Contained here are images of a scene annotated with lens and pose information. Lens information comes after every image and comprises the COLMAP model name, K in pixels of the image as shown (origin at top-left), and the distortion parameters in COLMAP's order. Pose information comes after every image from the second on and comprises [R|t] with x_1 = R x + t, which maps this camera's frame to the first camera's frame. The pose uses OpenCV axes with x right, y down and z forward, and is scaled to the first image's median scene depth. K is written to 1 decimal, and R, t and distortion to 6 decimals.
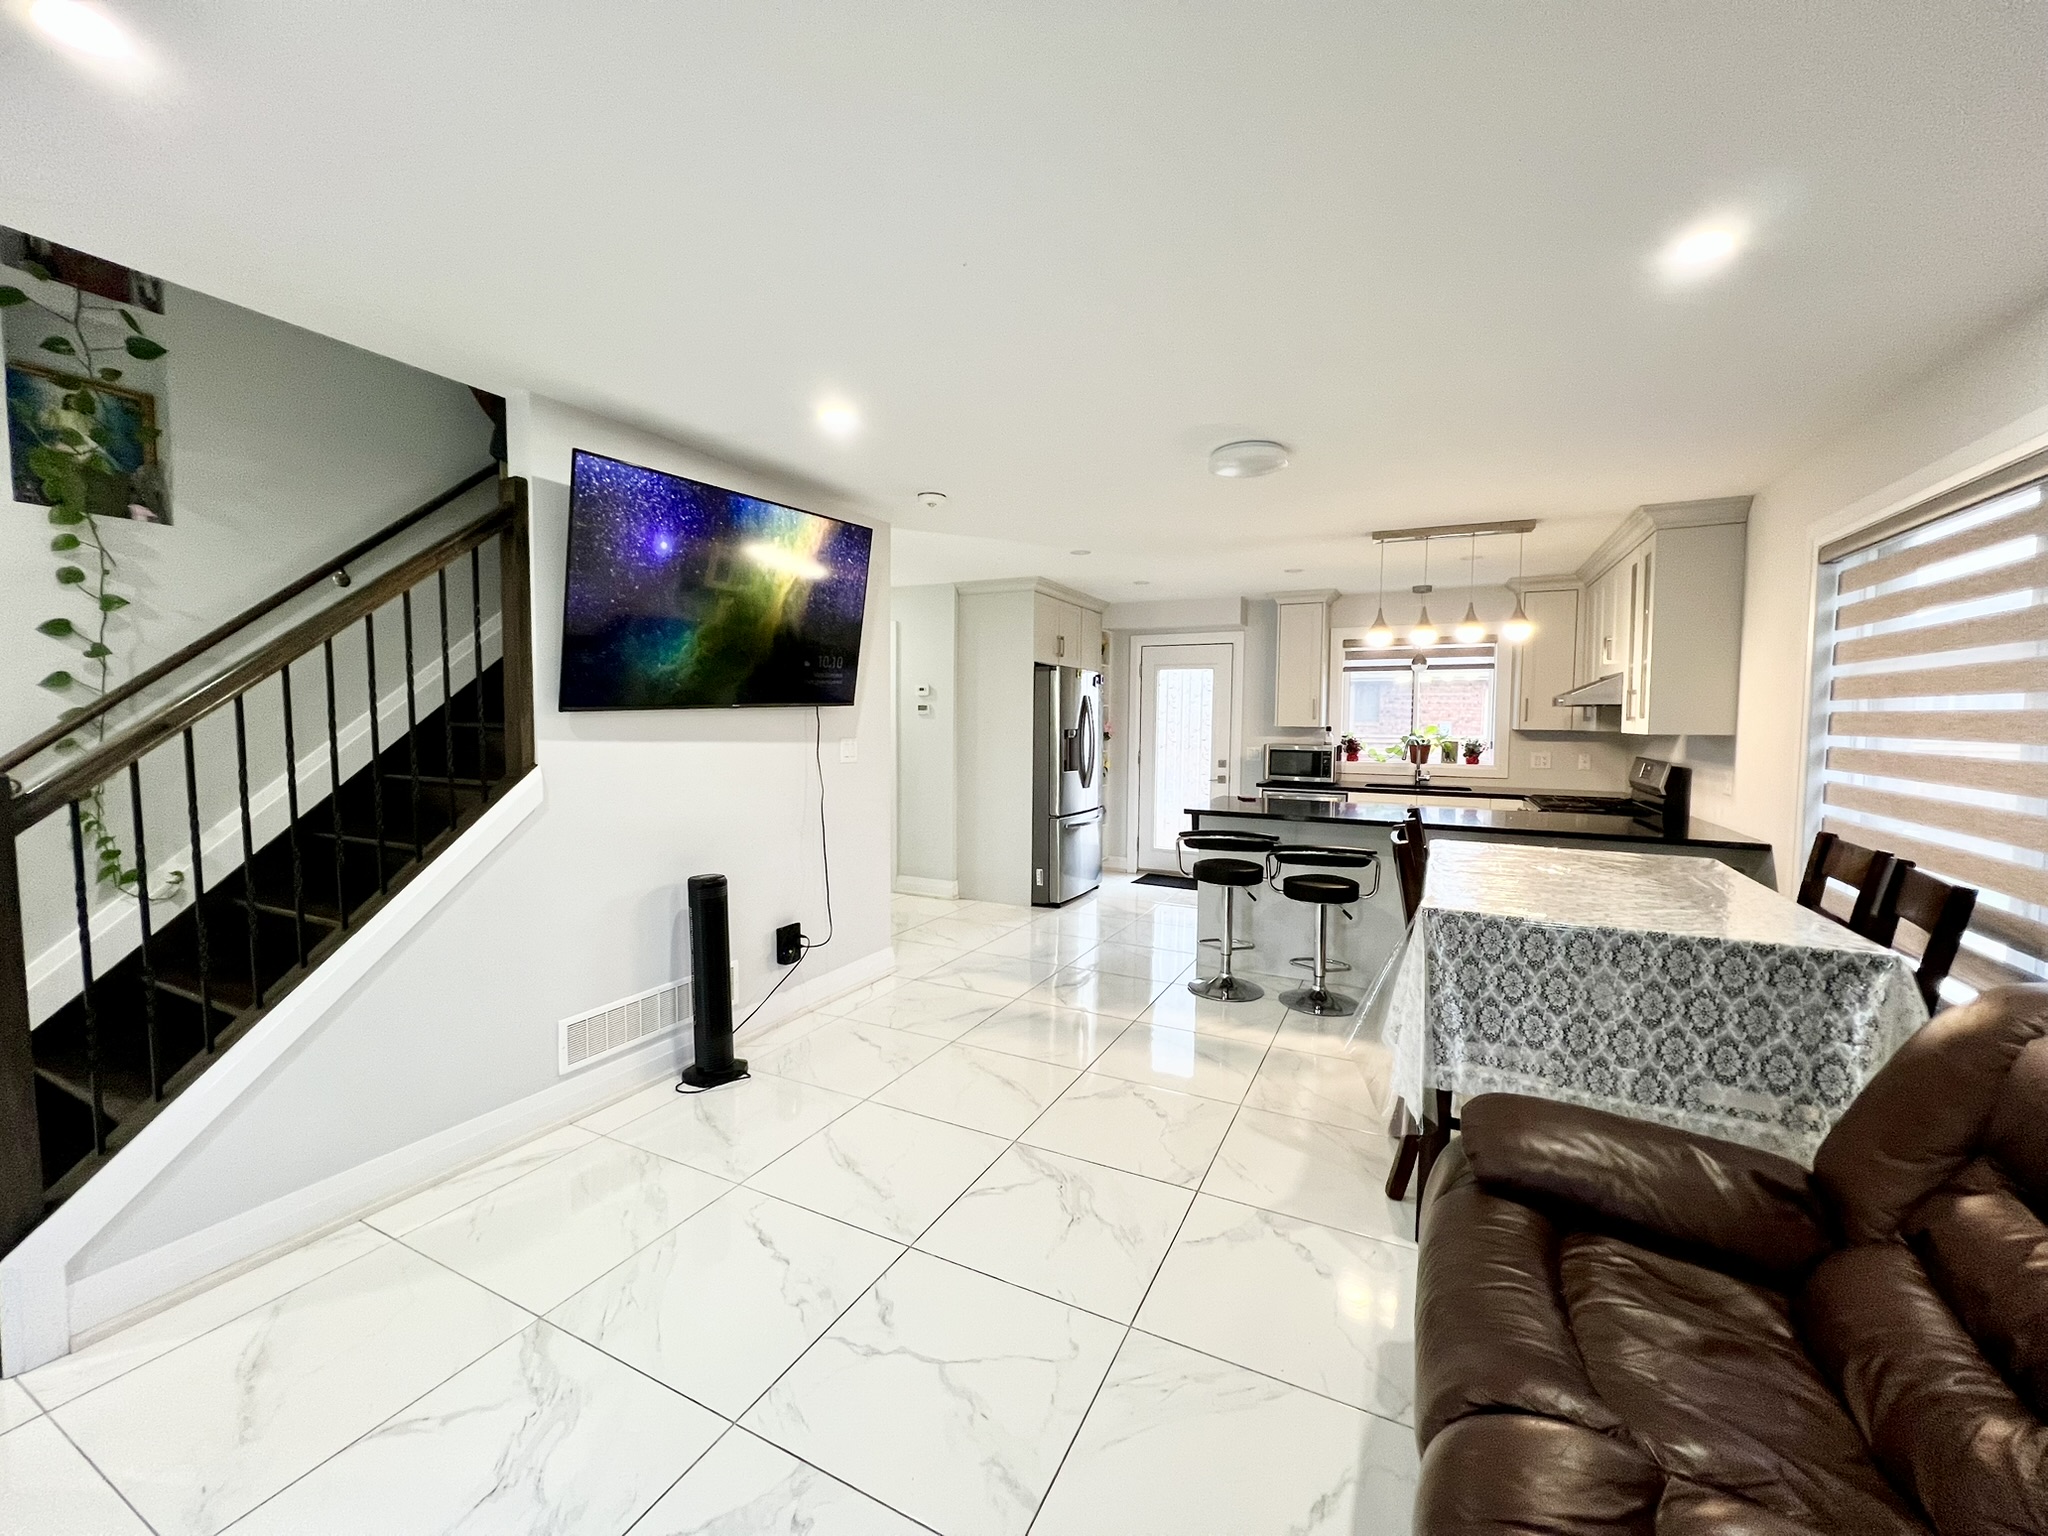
lens RADIAL K [[819.2, 0, 1018.8], [0, 819.2, 764.7], [0, 0, 1]] dist [0.000028, 0.000363]
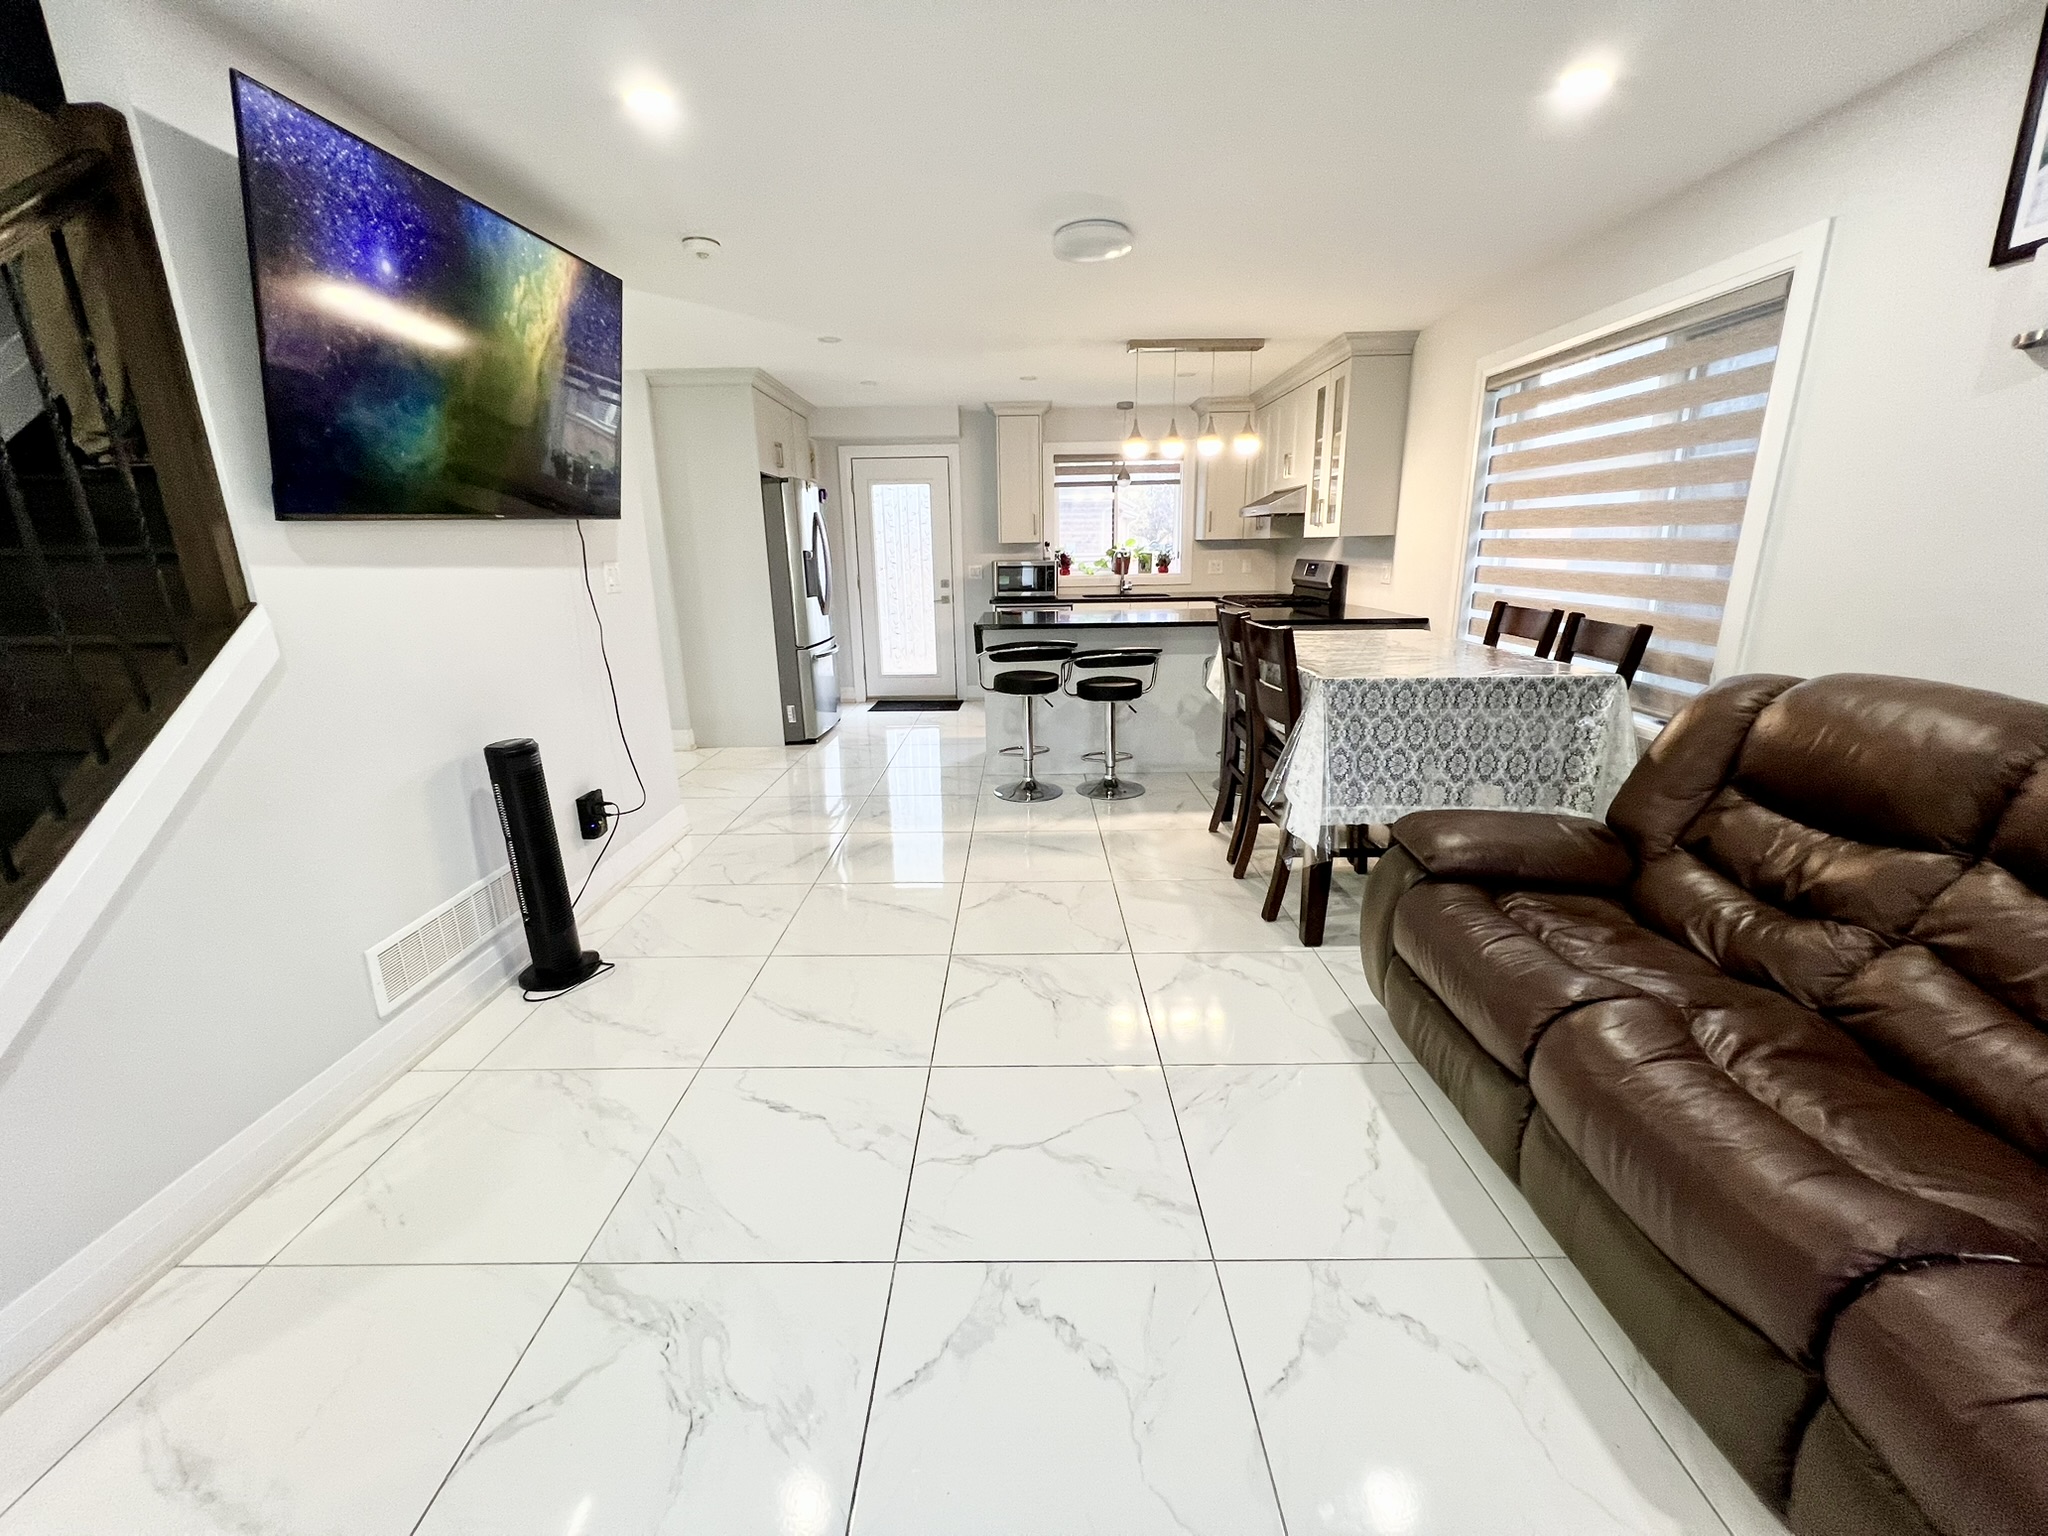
lens RADIAL K [[819.2, 0, 1018.8], [0, 819.2, 764.7], [0, 0, 1]] dist [0.000028, 0.000363]
pose [[0.895008, -0.138038, 0.424153, -0.209133], [0.049927, 0.975937, 0.212262, 0.011389], [-0.443247, -0.168799, 0.880363, 0.068741]]
